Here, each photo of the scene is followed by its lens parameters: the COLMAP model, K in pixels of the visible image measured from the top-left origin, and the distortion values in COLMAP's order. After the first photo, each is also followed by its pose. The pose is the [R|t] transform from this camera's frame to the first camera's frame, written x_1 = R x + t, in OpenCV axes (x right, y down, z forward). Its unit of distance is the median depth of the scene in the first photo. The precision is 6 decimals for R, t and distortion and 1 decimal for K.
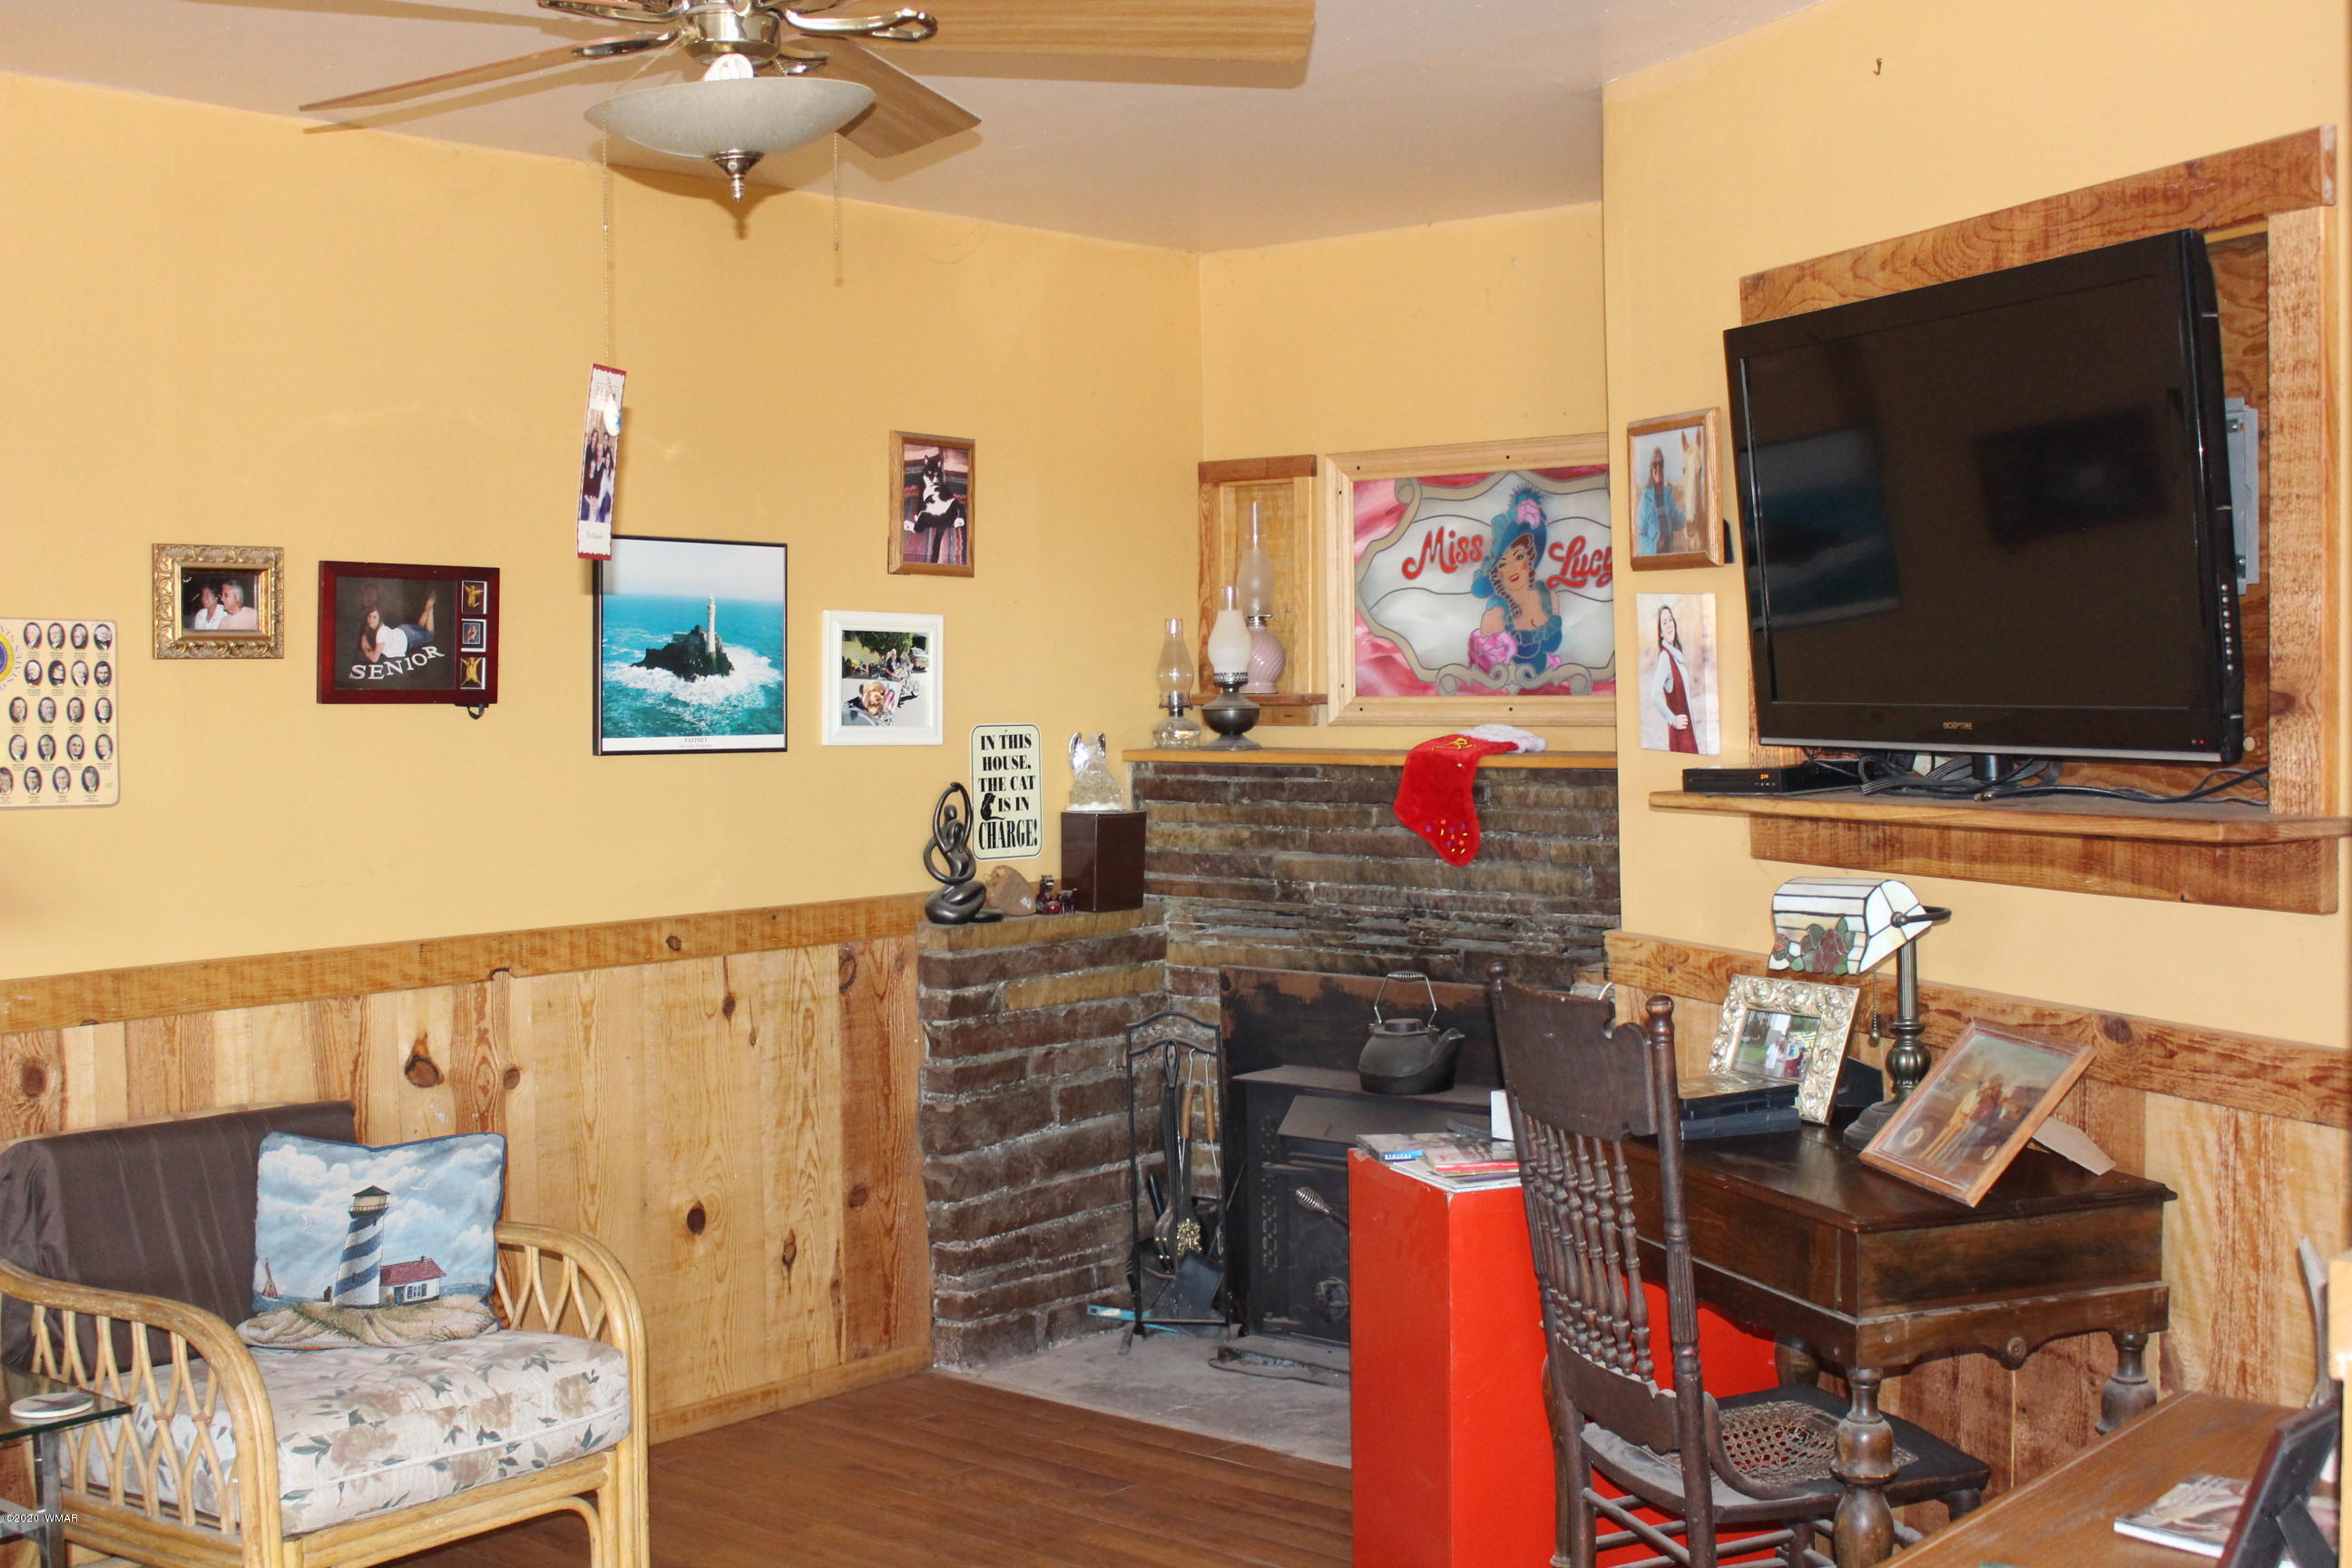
lens RADIAL K [[2775.2, 0, 1172.7], [0, 2775.2, 800.1], [0, 0, 1]] dist [-0.110503, 0.136410]
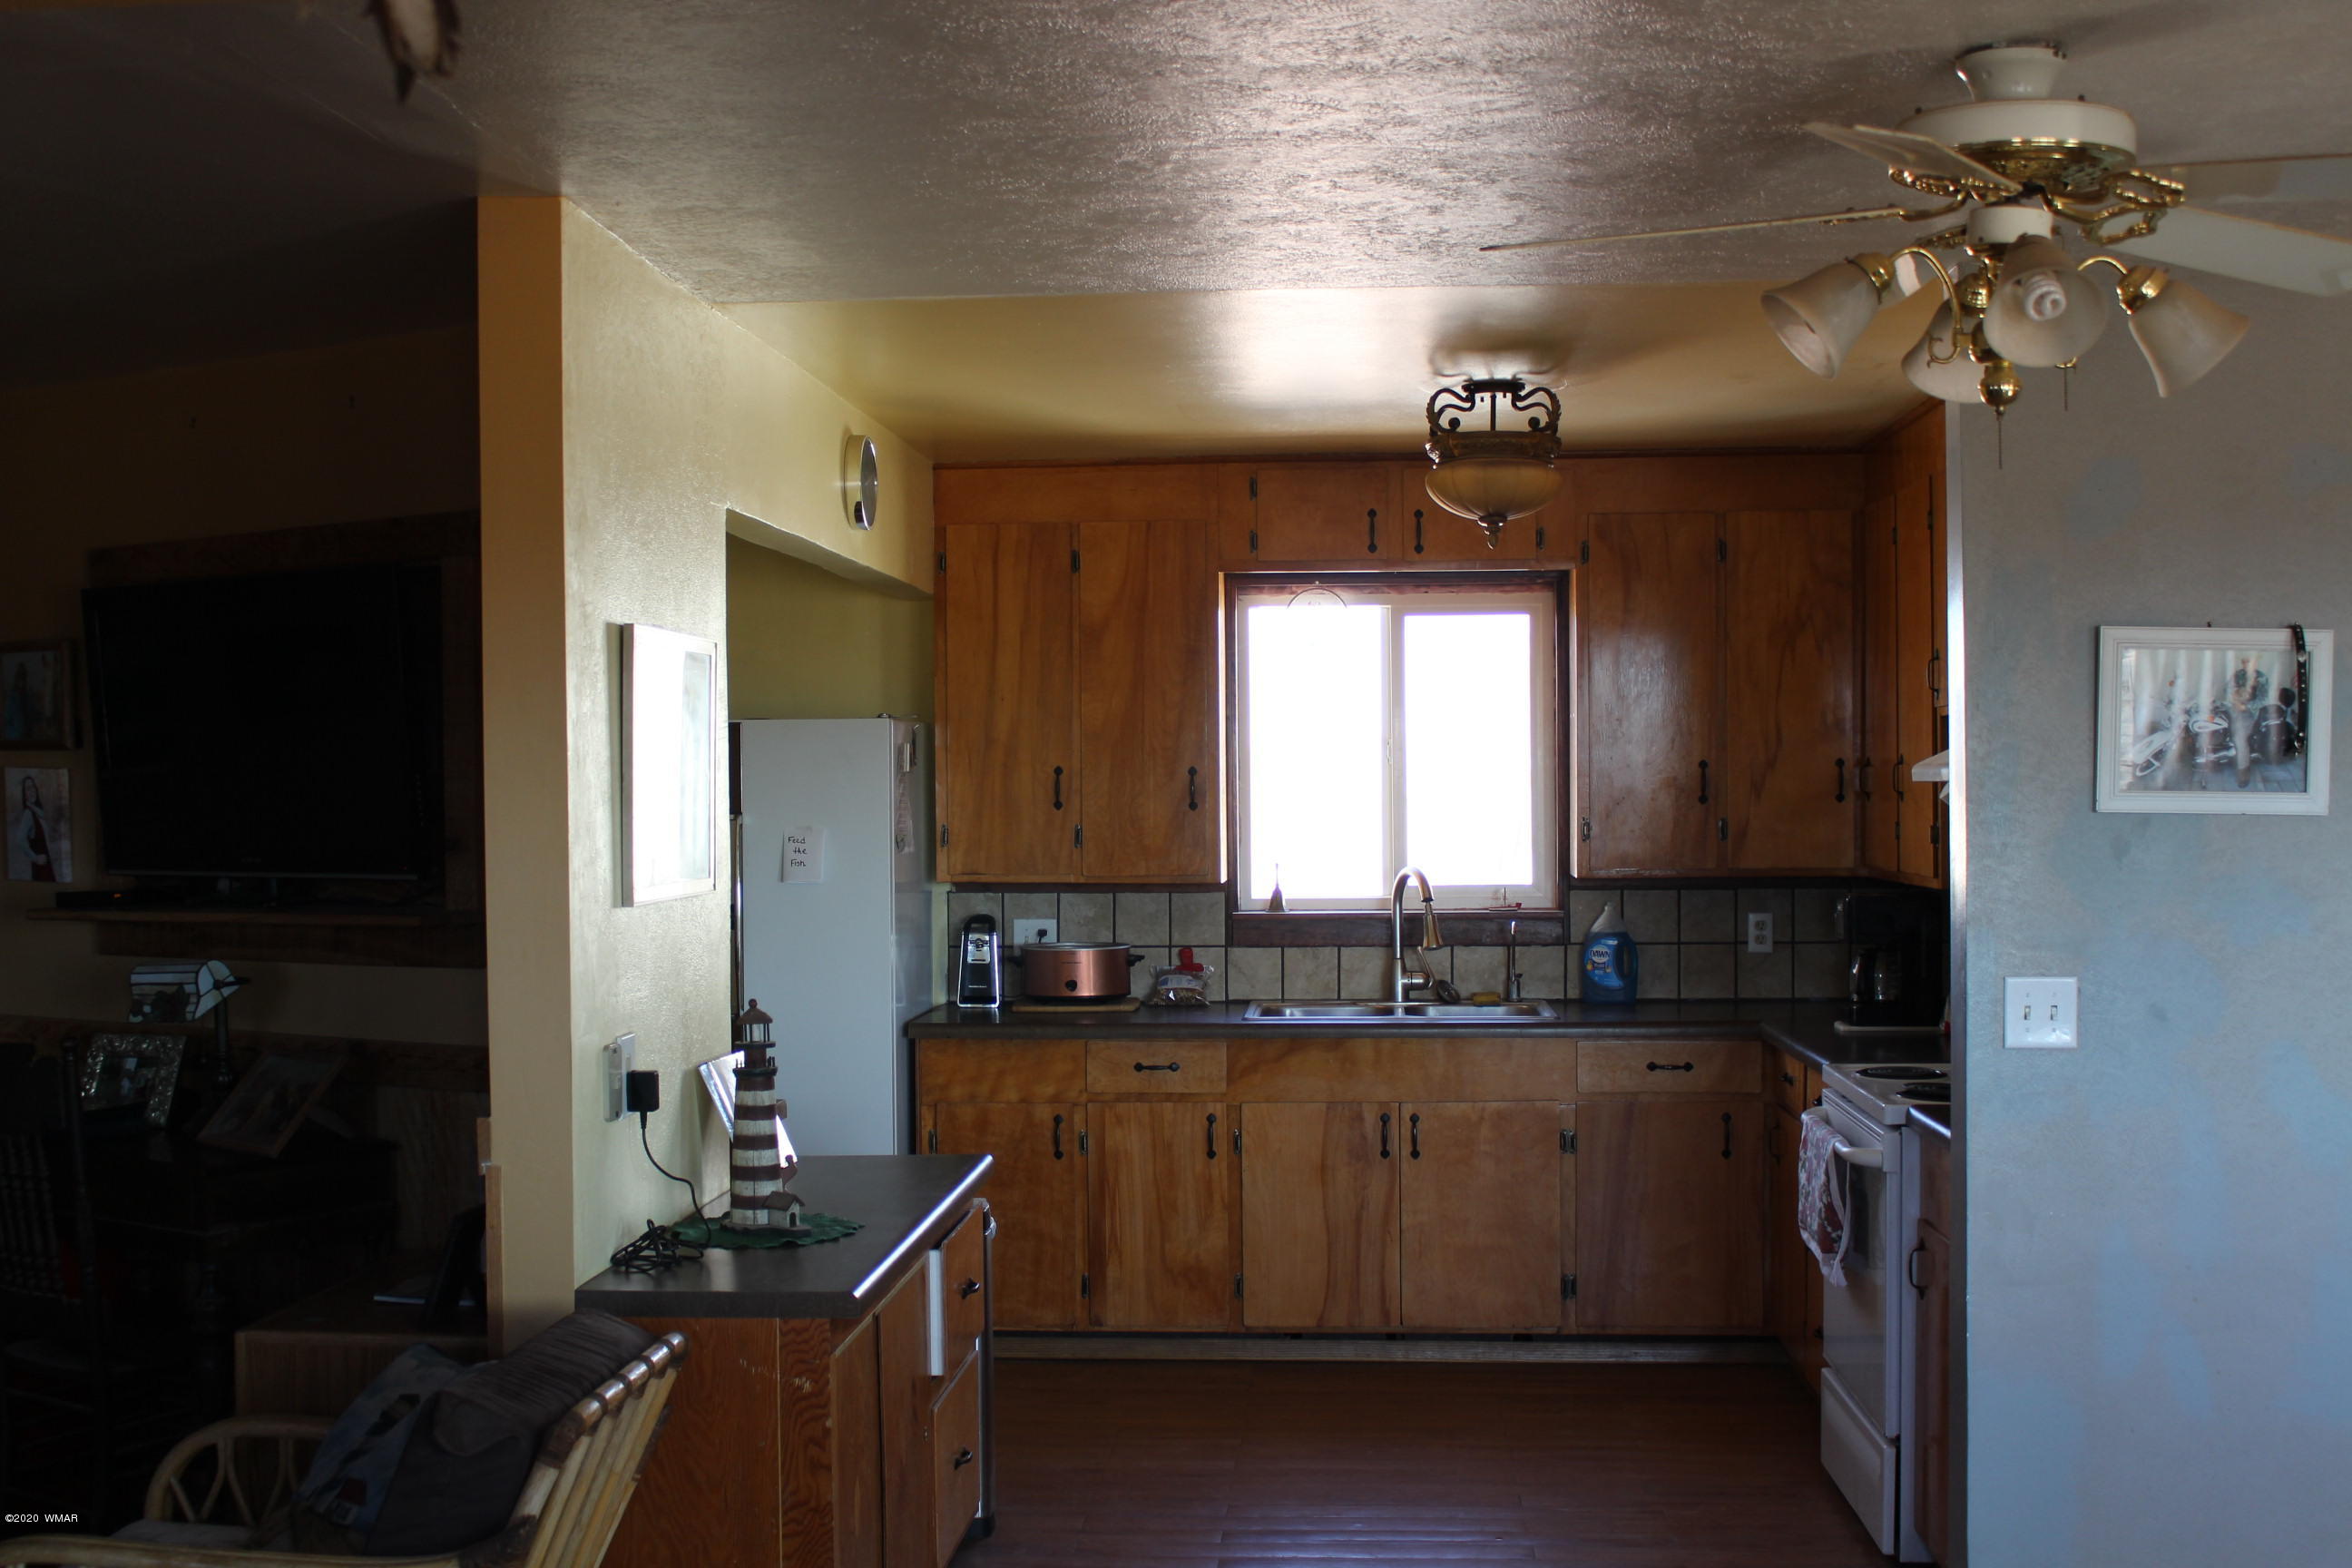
lens RADIAL K [[2775.2, 0, 1172.7], [0, 2775.2, 800.1], [0, 0, 1]] dist [-0.110503, 0.136410]
pose [[0.805128, 0.000651, 0.593101, -0.166359], [0.028051, 0.998839, -0.039174, 0.011198], [-0.592438, 0.048177, 0.804175, -0.428747]]
